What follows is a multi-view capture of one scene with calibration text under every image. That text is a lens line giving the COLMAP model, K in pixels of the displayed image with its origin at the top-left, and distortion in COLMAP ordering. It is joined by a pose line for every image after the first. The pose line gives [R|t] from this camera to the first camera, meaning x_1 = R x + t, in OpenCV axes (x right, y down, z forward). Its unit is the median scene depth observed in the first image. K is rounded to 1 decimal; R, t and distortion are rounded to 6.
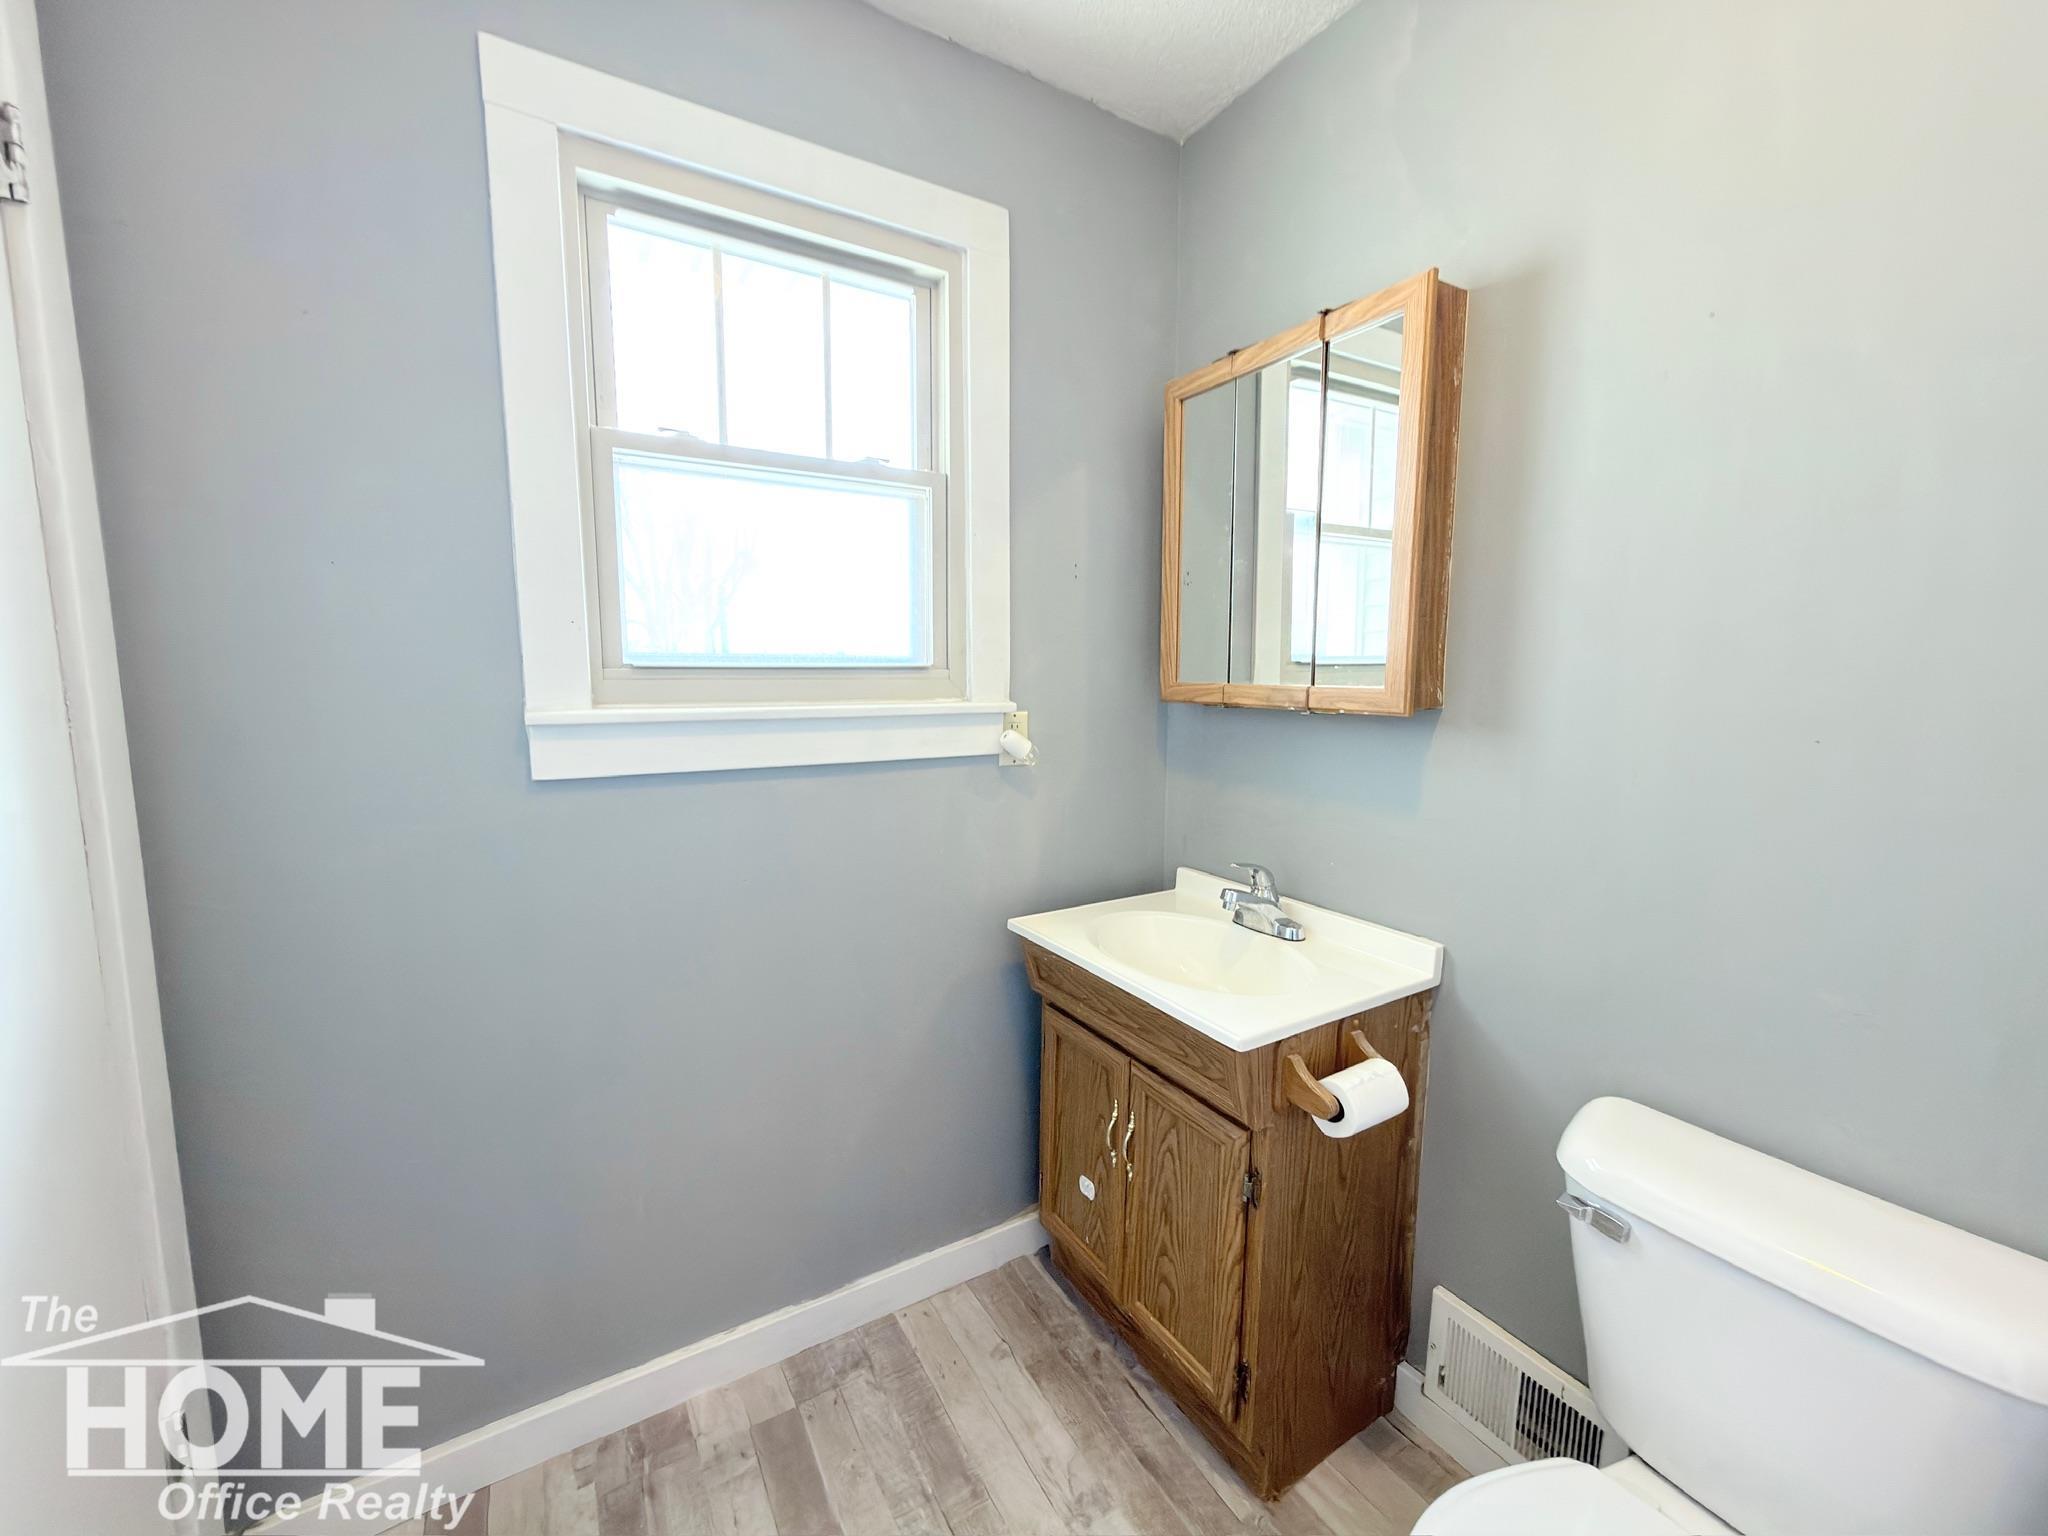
lens RADIAL K [[816.9, 0, 1036.0], [0, 816.9, 765.9], [0, 0, 1]] dist [-0.002336, 0.000279]
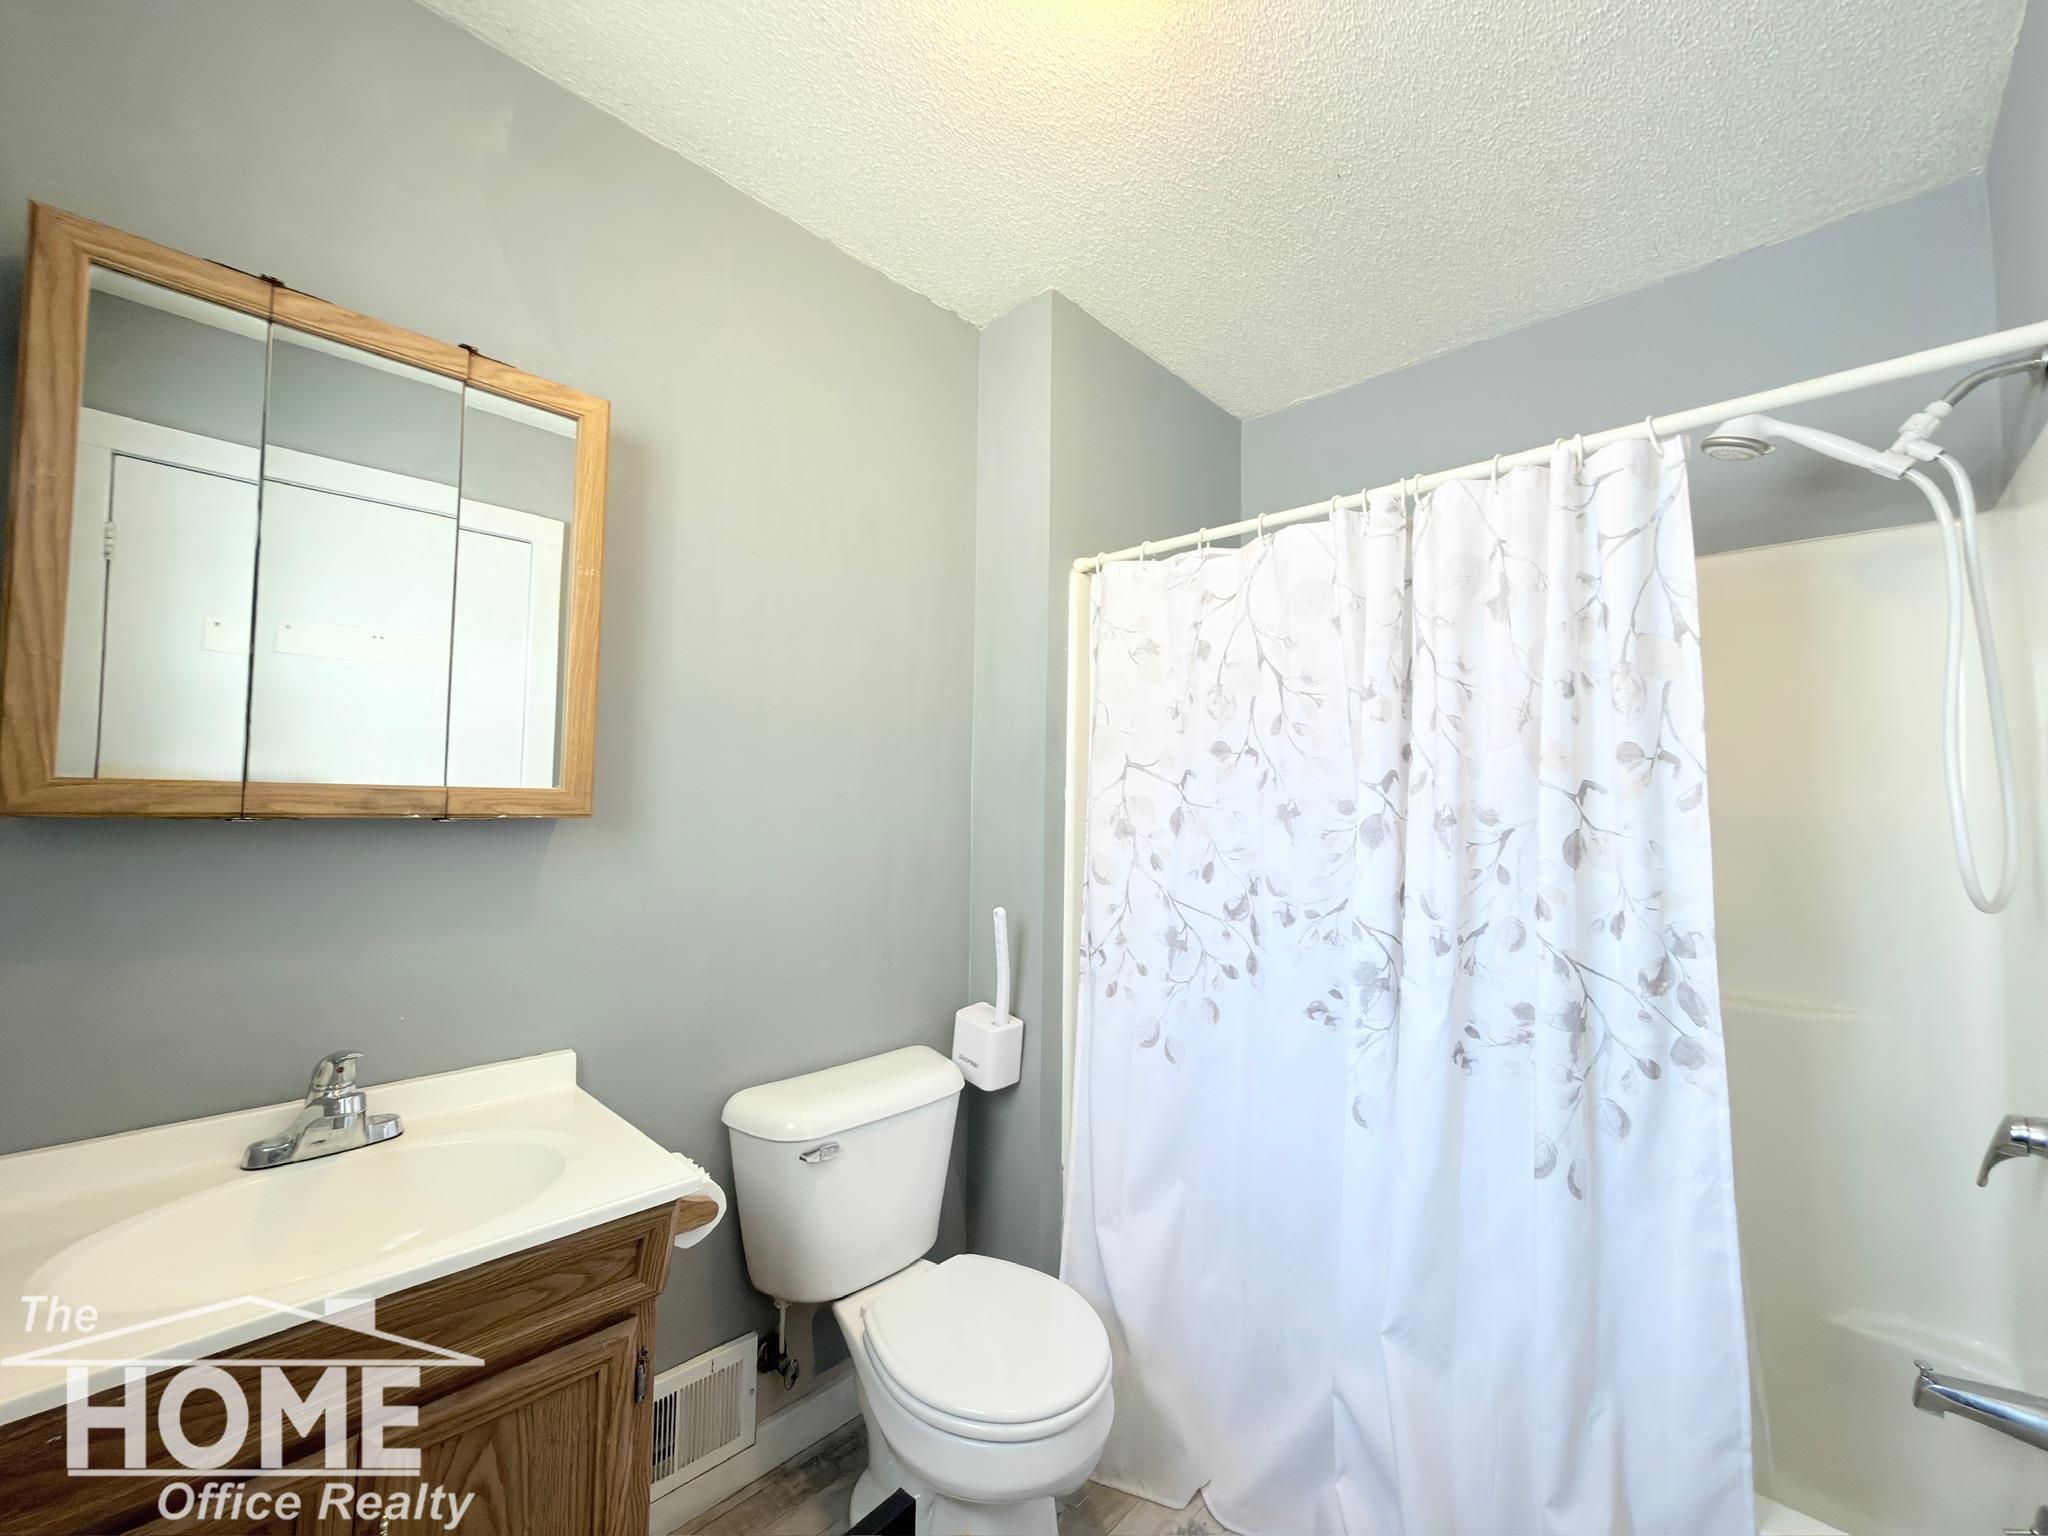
lens RADIAL K [[816.9, 0, 1025.3], [0, 816.9, 771.1], [0, 0, 1]] dist [-0.002336, 0.000279]
pose [[-0.254186, 0.024311, 0.966850, -0.575604], [0.097190, 0.995266, 0.000526, -0.059390], [-0.962260, 0.094102, -0.255345, 0.667487]]
